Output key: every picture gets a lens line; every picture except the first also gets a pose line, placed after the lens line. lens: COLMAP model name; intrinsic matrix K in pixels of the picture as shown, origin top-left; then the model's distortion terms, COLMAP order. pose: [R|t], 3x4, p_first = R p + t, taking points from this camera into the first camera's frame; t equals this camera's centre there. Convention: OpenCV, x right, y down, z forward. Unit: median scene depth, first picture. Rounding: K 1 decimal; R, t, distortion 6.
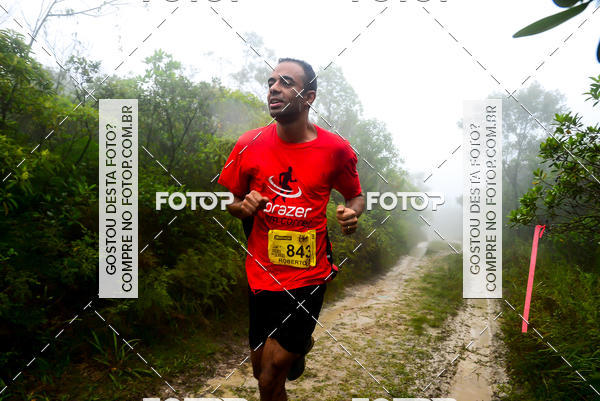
lens RADIAL K [[471.8, 0, 301.1], [0, 471.8, 211.9], [0, 0, 1]] dist [-0.113159, 0.107491]
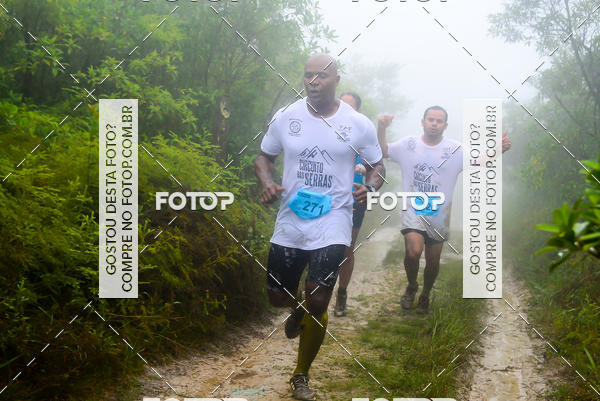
lens RADIAL K [[1044.5, 0, 323.4], [0, 1044.5, 206.4], [0, 0, 1]] dist [0.165232, 0.000000]
pose [[0.984917, 0.010424, 0.172716, 0.076579], [-0.020223, 0.998278, 0.055071, -0.013097], [-0.171844, -0.057733, 0.983431, 0.147148]]
